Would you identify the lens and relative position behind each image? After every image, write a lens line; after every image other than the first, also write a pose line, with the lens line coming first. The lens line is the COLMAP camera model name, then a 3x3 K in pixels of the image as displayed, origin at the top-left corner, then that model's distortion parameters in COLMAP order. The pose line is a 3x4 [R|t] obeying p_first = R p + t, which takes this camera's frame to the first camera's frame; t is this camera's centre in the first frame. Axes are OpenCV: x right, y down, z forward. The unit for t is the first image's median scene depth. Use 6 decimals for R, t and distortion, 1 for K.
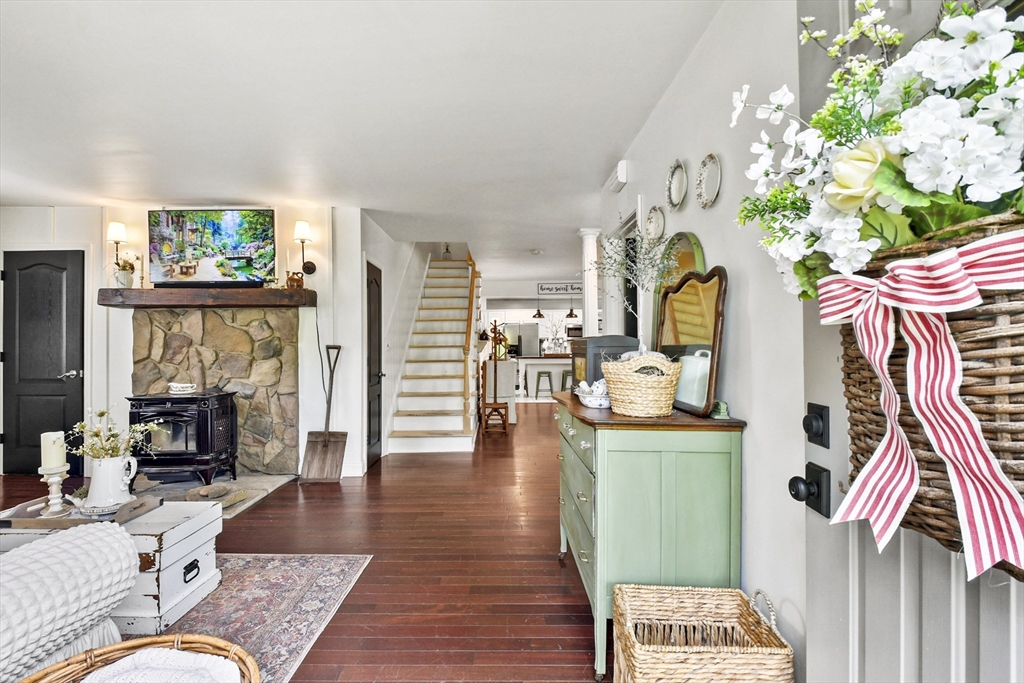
lens RADIAL K [[460.5, 0, 492.3], [0, 460.5, 345.7], [0, 0, 1]] dist [0.005071, -0.009511]
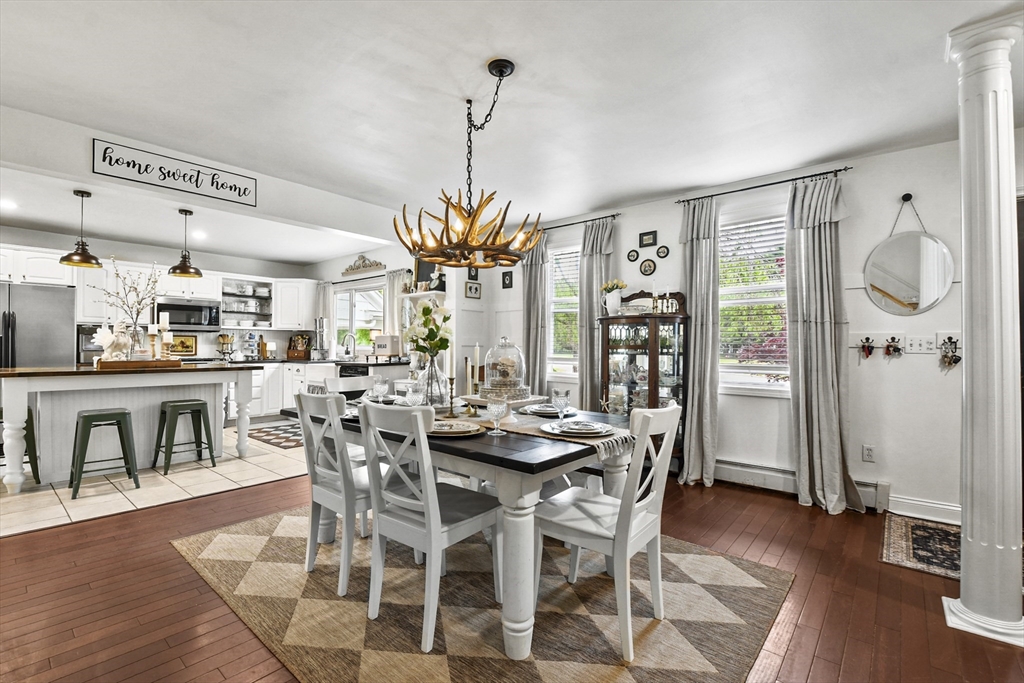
lens RADIAL K [[460.5, 0, 503.0], [0, 460.5, 345.7], [0, 0, 1]] dist [0.005071, -0.009511]
pose [[0.639632, 0.011175, 0.768600, 0.088288], [-0.009127, 0.999934, -0.006943, 0.011578], [-0.768627, -0.002574, 0.639692, 1.289756]]
